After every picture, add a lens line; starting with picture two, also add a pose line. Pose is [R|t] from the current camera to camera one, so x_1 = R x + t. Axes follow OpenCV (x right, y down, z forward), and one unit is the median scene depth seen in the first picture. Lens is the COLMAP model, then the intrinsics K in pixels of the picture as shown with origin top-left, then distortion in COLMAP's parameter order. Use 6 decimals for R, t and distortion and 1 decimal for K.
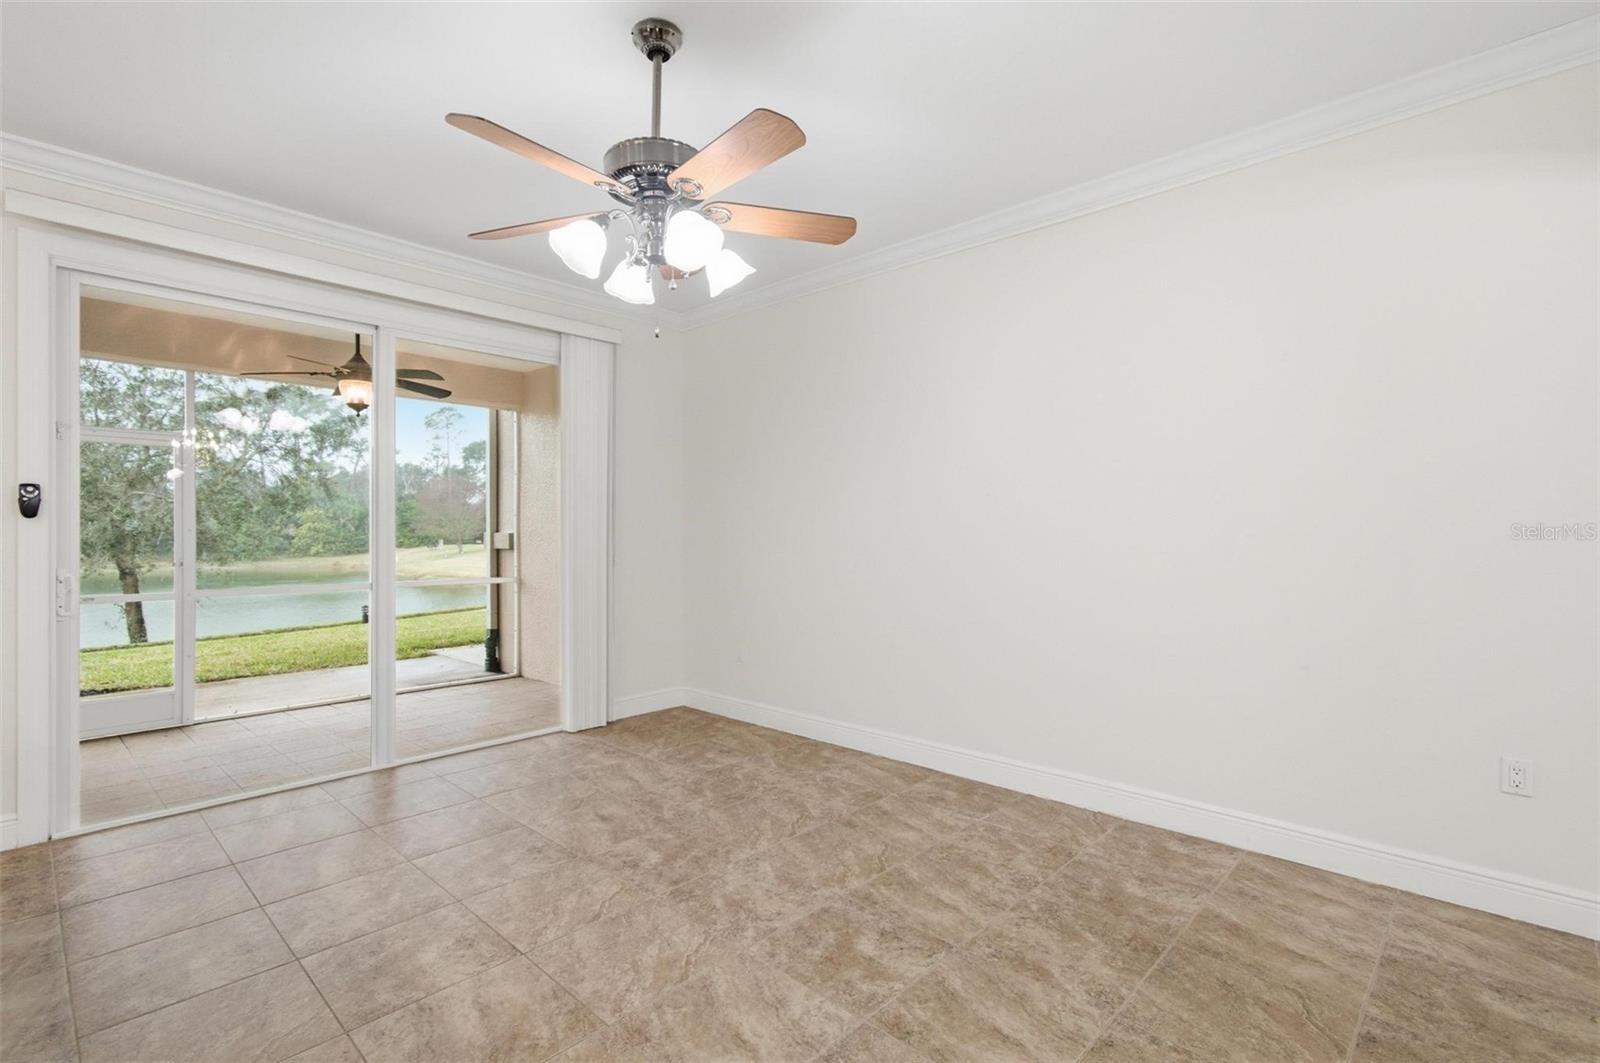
lens RADIAL K [[734.9, 0, 811.9], [0, 734.9, 536.4], [0, 0, 1]] dist [-0.008563, 0.000962]
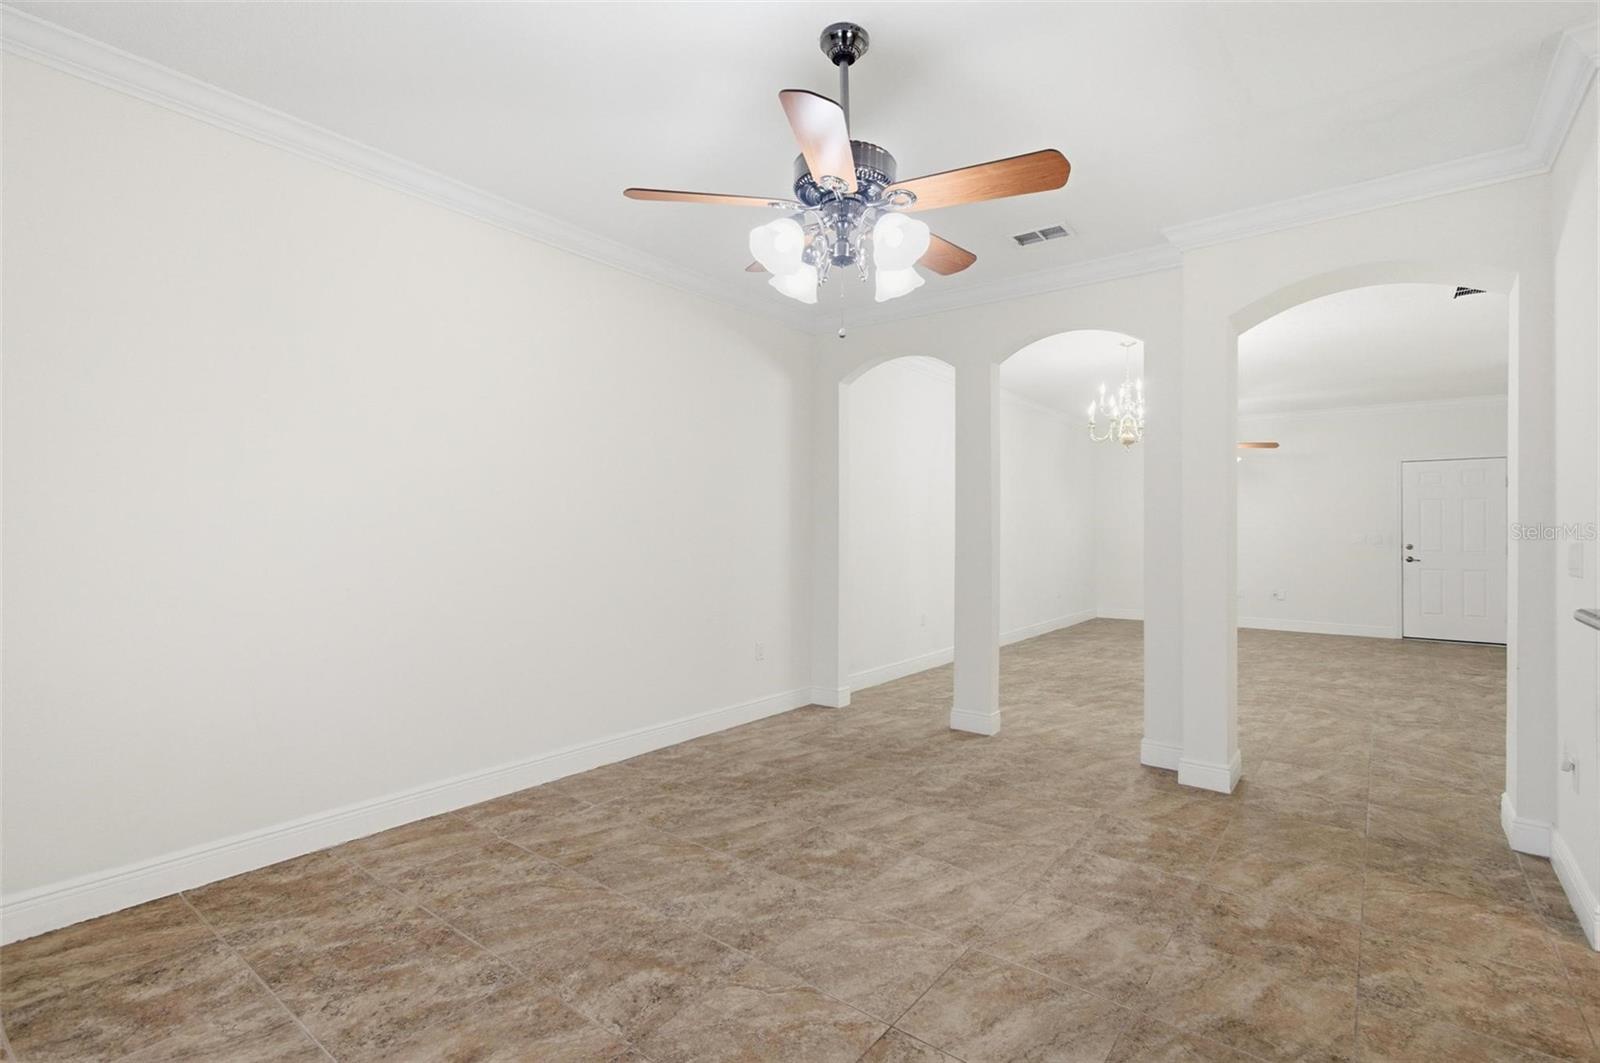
lens RADIAL K [[742.6, 0, 806.7], [0, 742.6, 517.1], [0, 0, 1]] dist [0.010307, 0.000770]
pose [[-0.088663, 0.018285, 0.995894, -0.692340], [-0.003008, 0.999822, -0.018625, -0.001757], [-0.996057, -0.004647, -0.088593, 0.647809]]
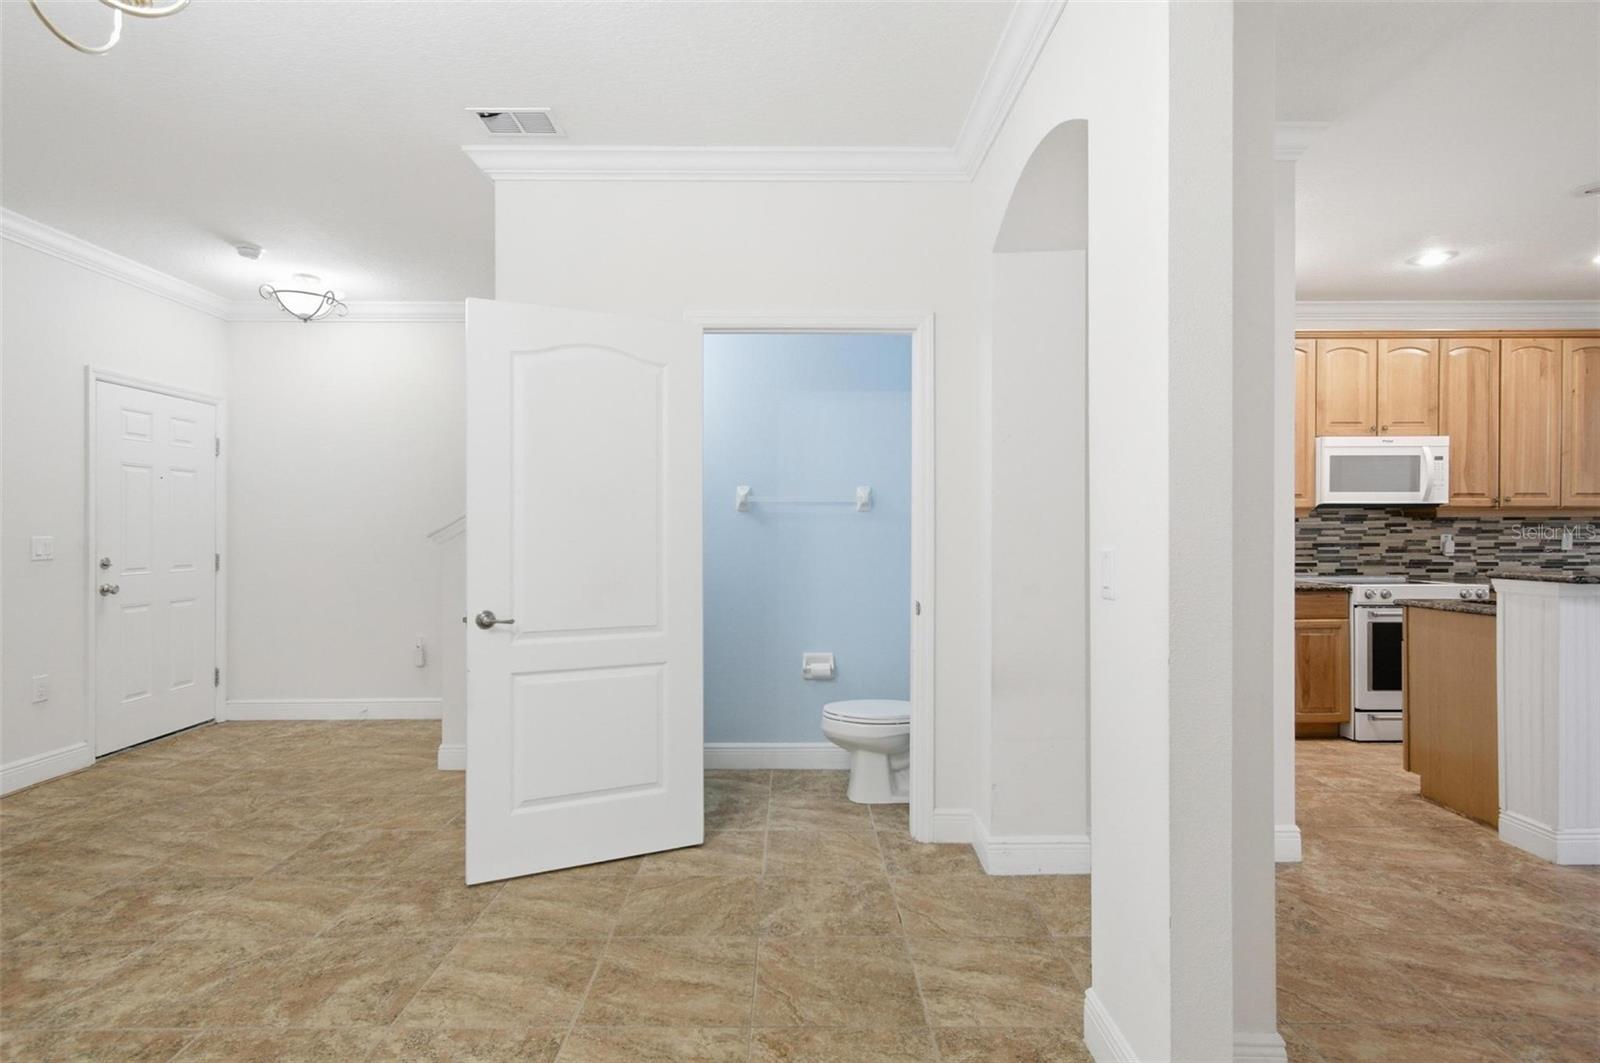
lens RADIAL K [[824.4, 0, 794.8], [0, 824.4, 527.9], [0, 0, 1]] dist [0.003776, 0.001040]
pose [[-0.730693, -0.002822, -0.682701, 0.737892], [-0.000241, 0.999992, -0.003876, -0.001856], [0.682706, -0.002668, -0.730688, 0.245104]]
